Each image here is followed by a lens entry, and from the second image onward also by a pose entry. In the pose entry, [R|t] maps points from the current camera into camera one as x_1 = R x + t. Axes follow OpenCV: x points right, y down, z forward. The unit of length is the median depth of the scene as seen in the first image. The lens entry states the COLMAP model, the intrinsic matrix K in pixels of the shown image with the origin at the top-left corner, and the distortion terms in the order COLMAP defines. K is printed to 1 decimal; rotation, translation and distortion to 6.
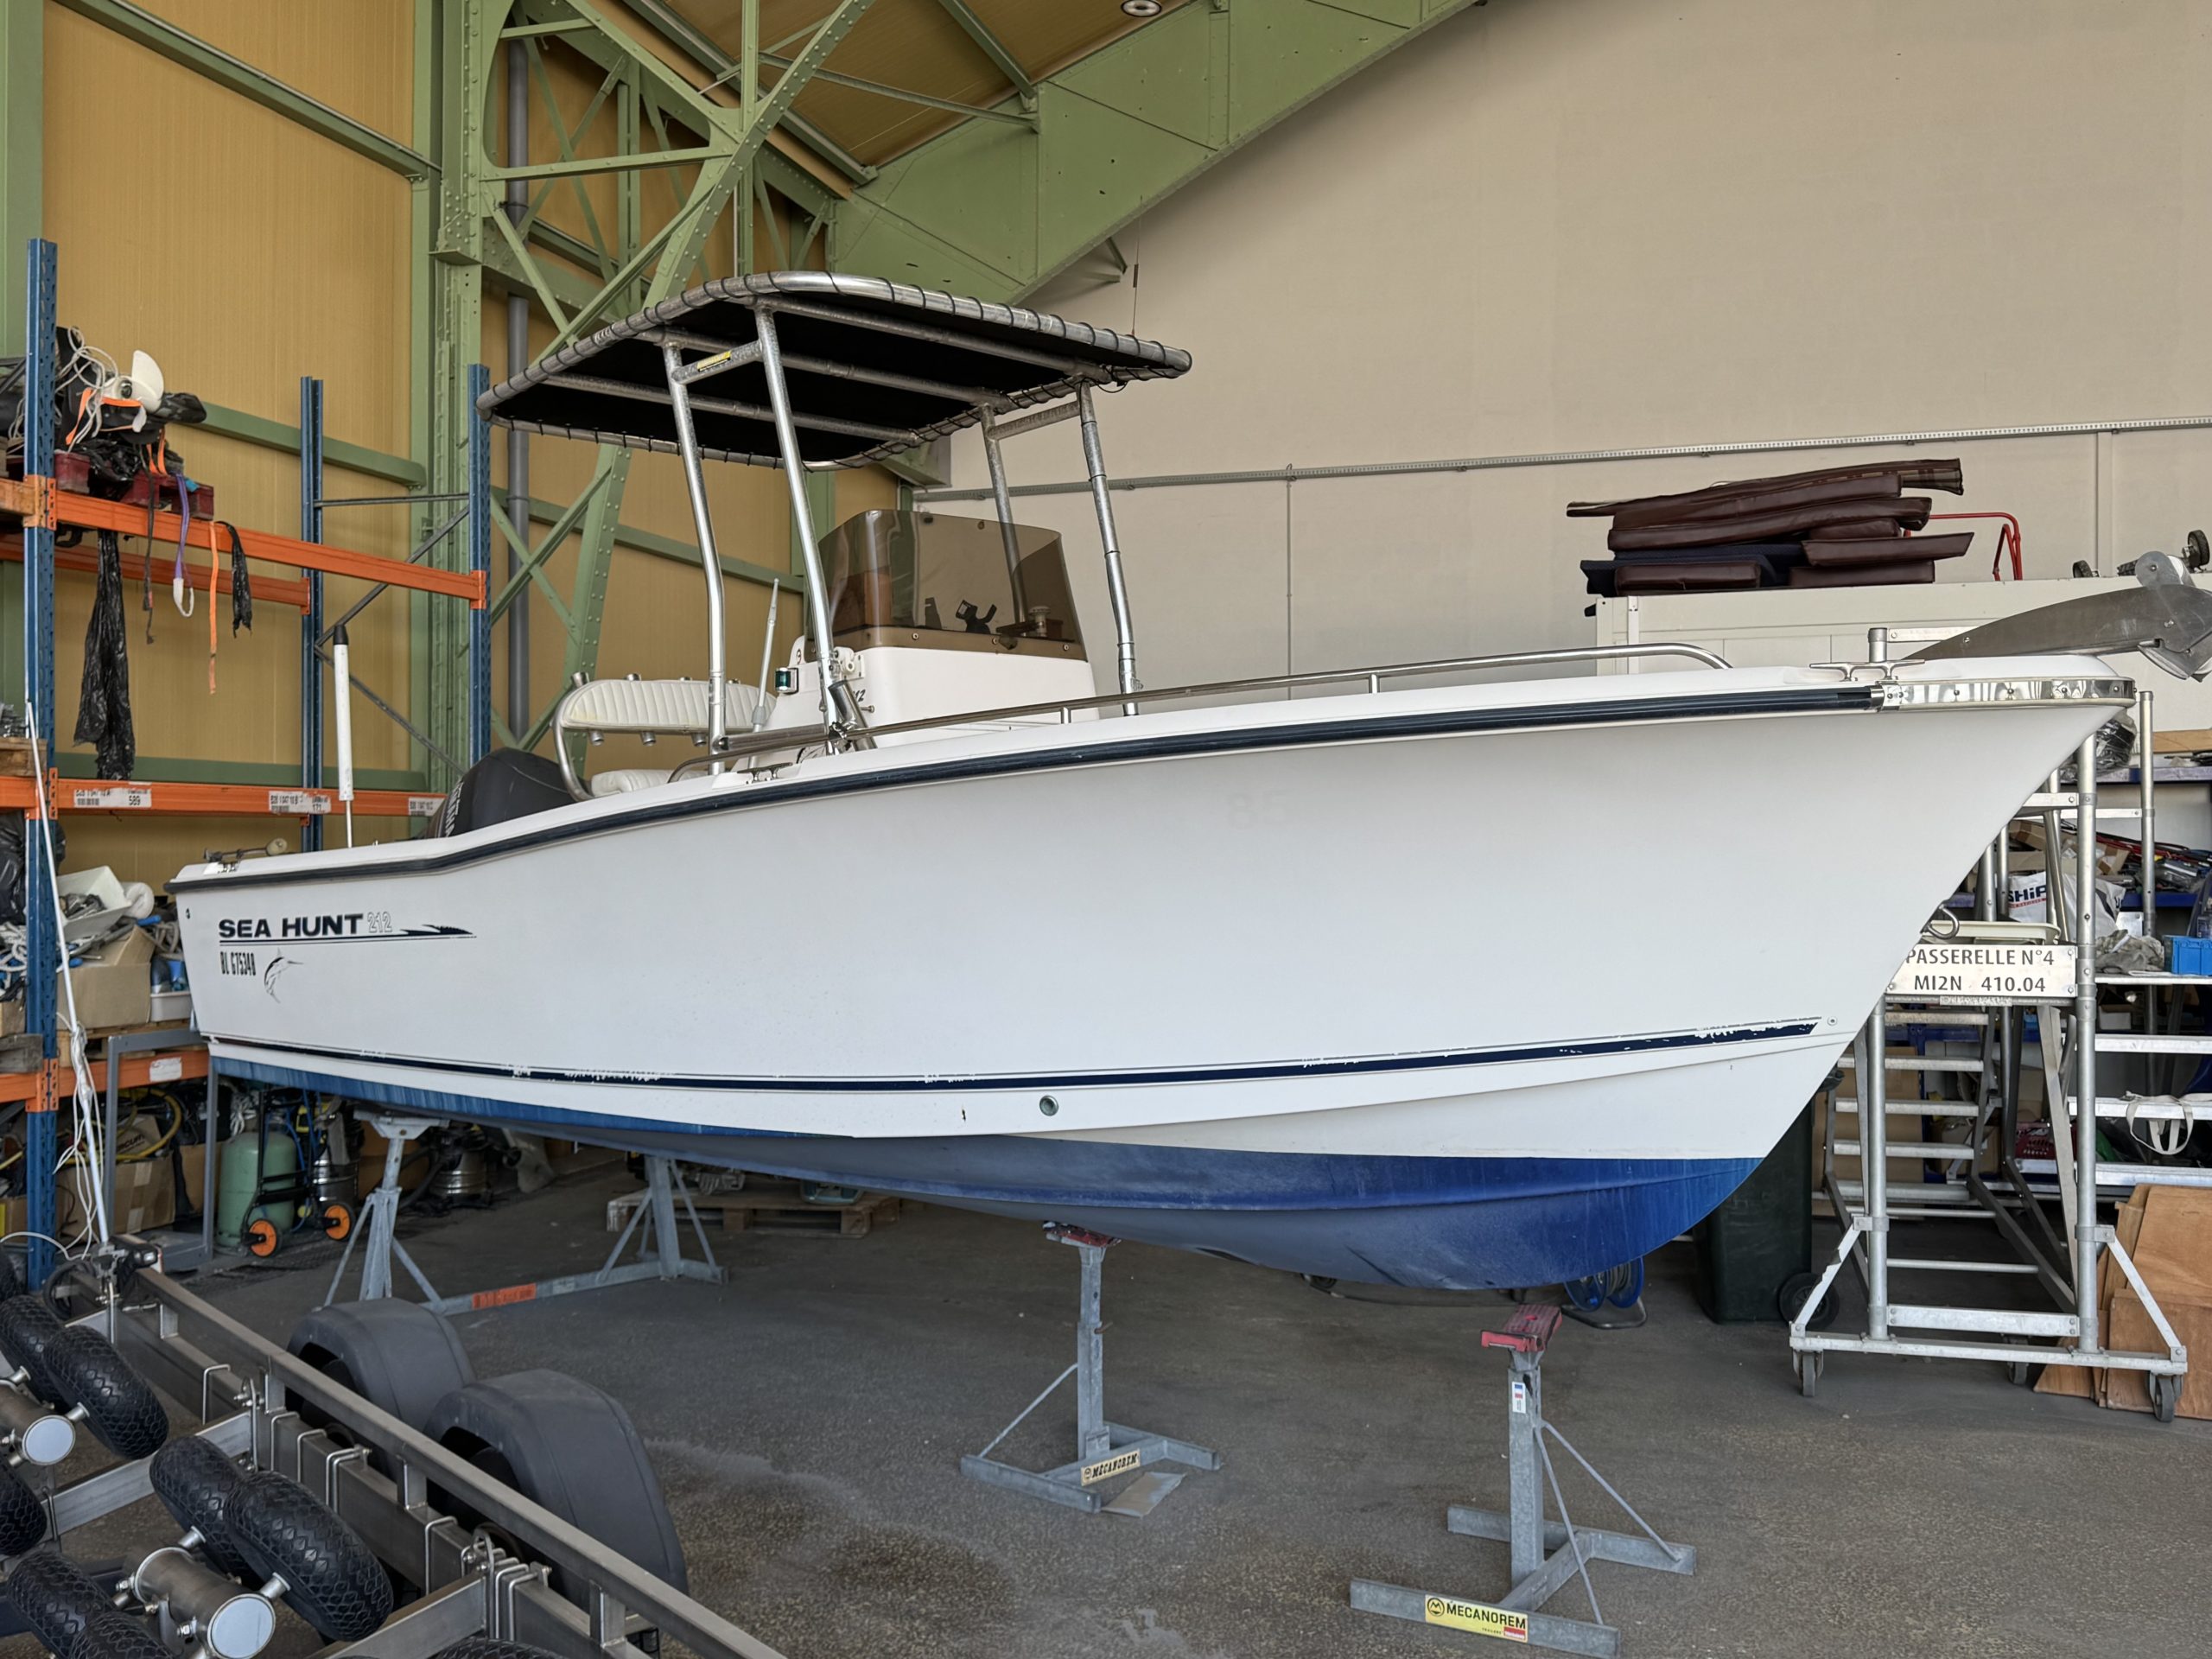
lens RADIAL K [[2029.2, 0, 1108.1], [0, 2029.2, 829.0], [0, 0, 1]] dist [0.079780, 0.000000]
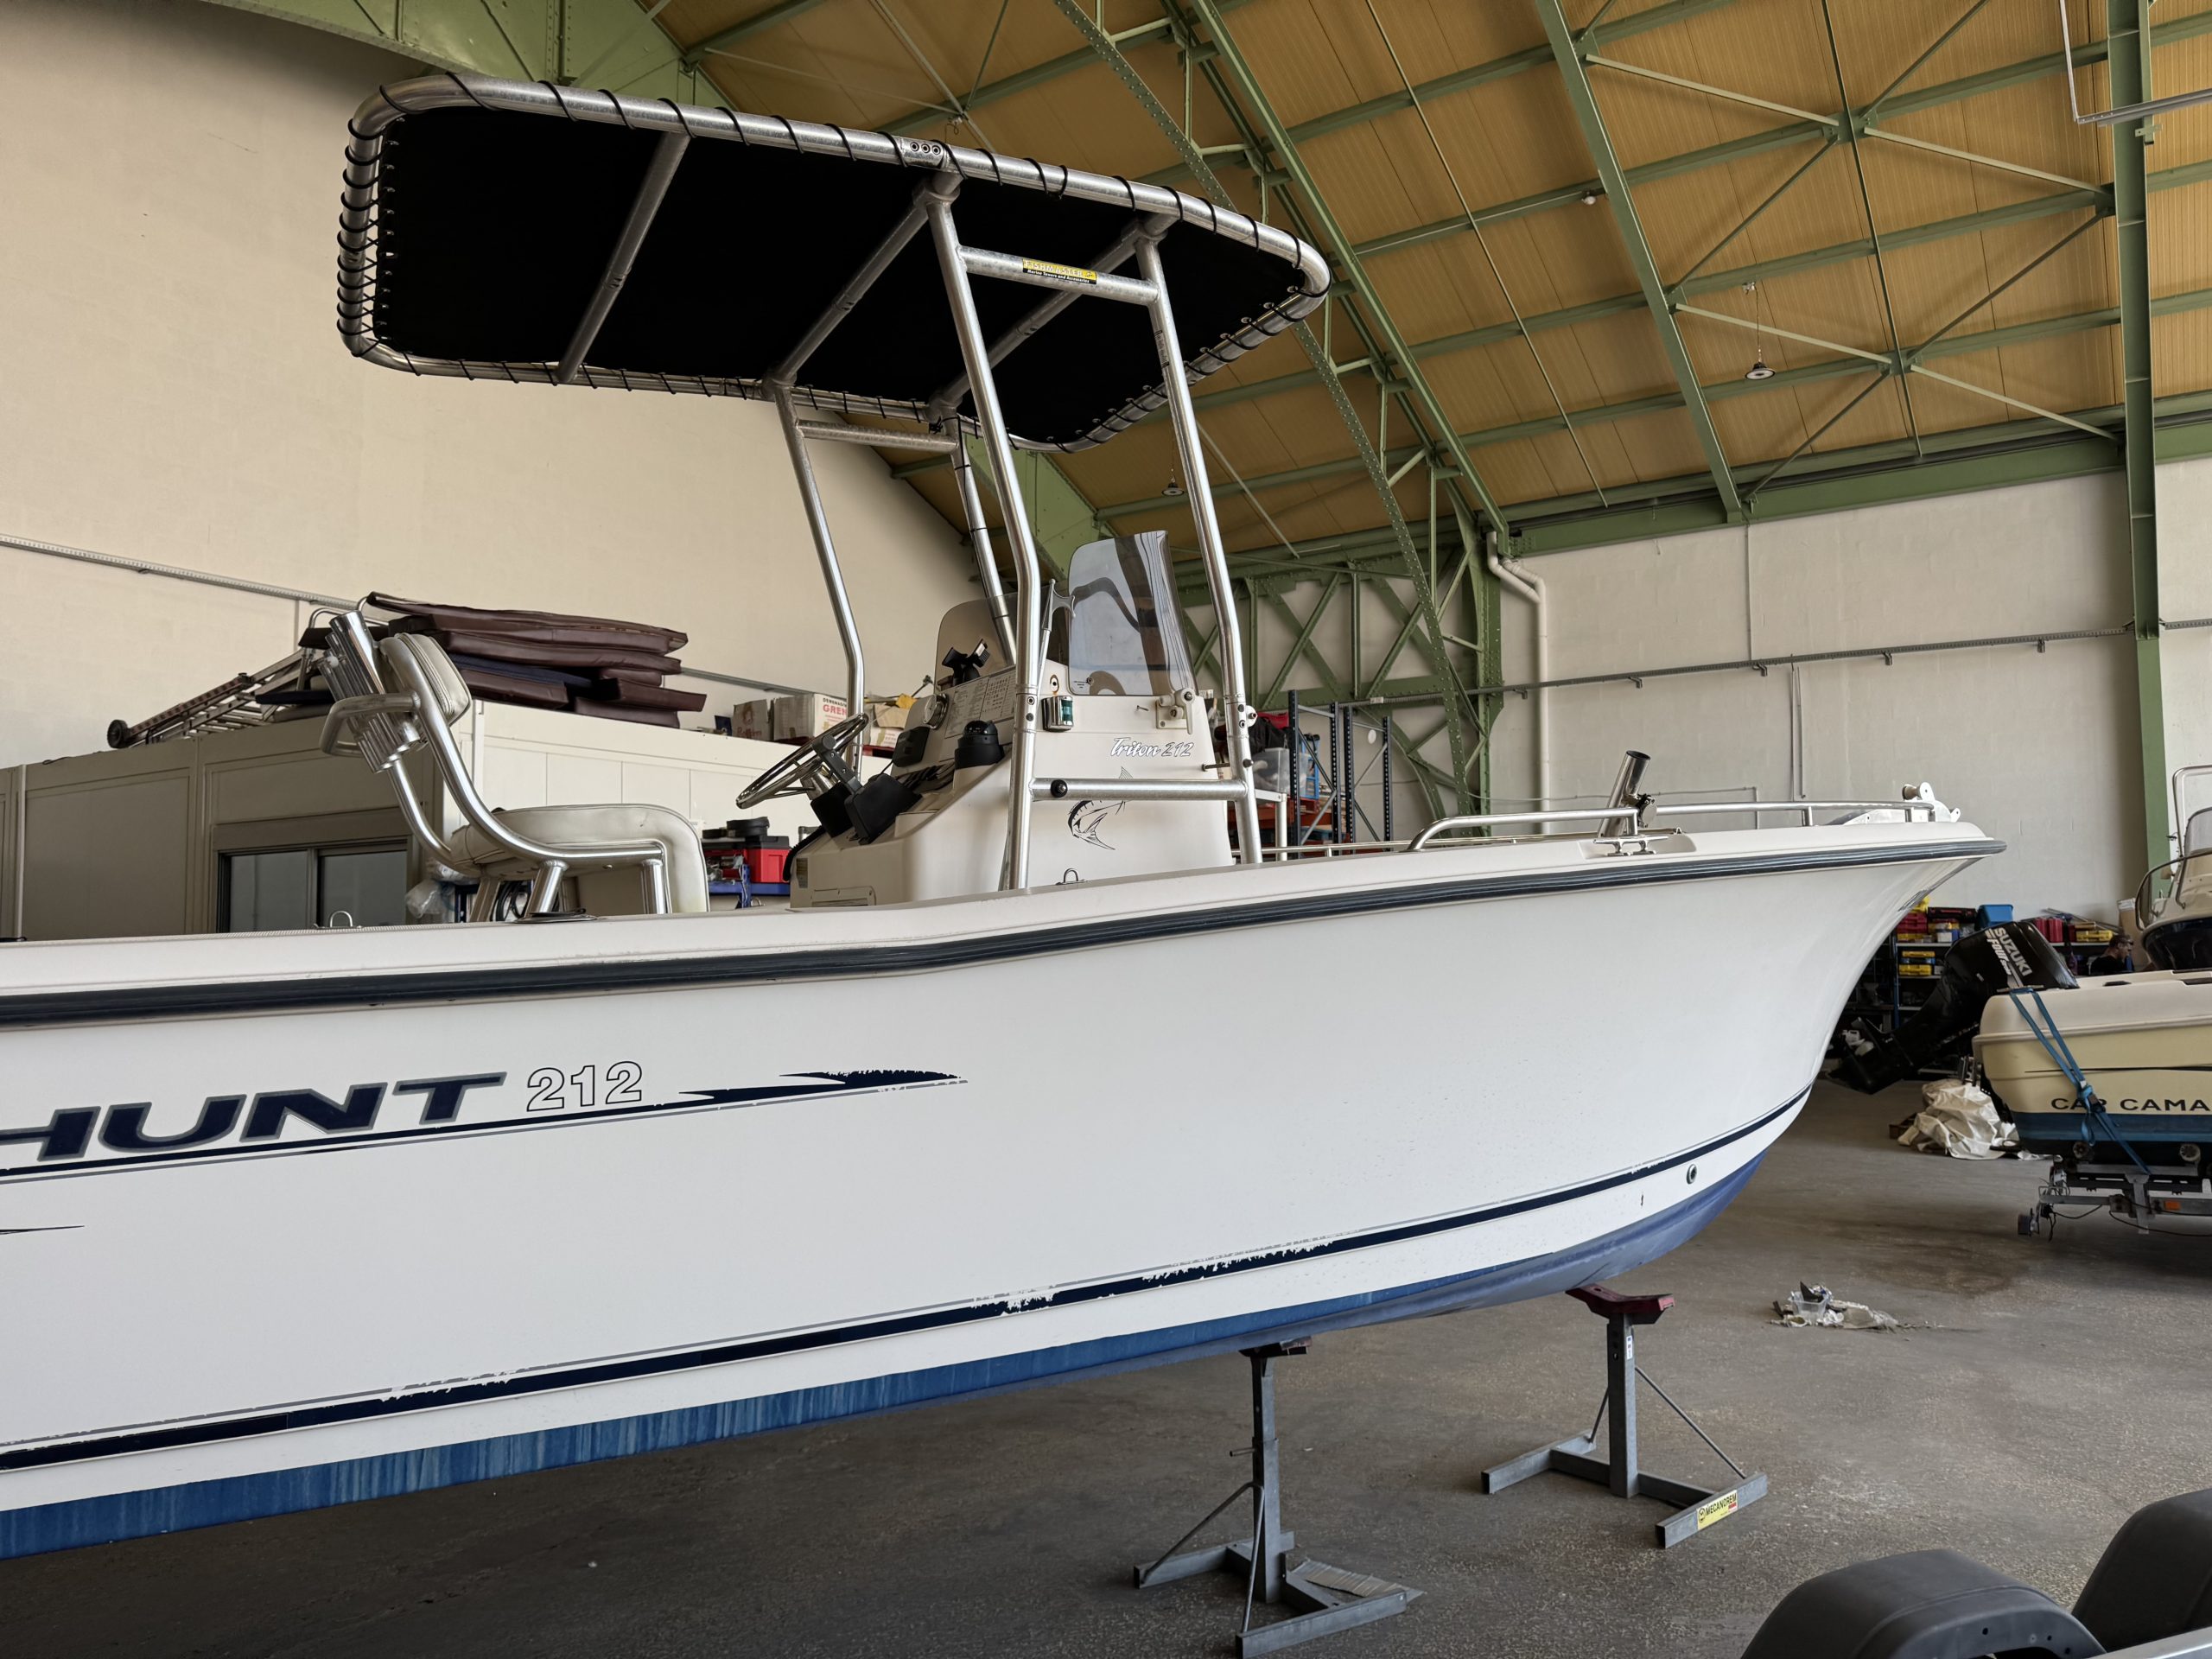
lens RADIAL K [[1577.1, 0, 1104.0], [0, 1577.1, 832.0], [0, 0, 1]] dist [0.041758, -0.037663]
pose [[0.272931, 0.067963, 0.959630, -0.693962], [-0.001347, 0.997528, -0.070264, 0.012806], [-0.962033, 0.017884, 0.272348, 0.796816]]
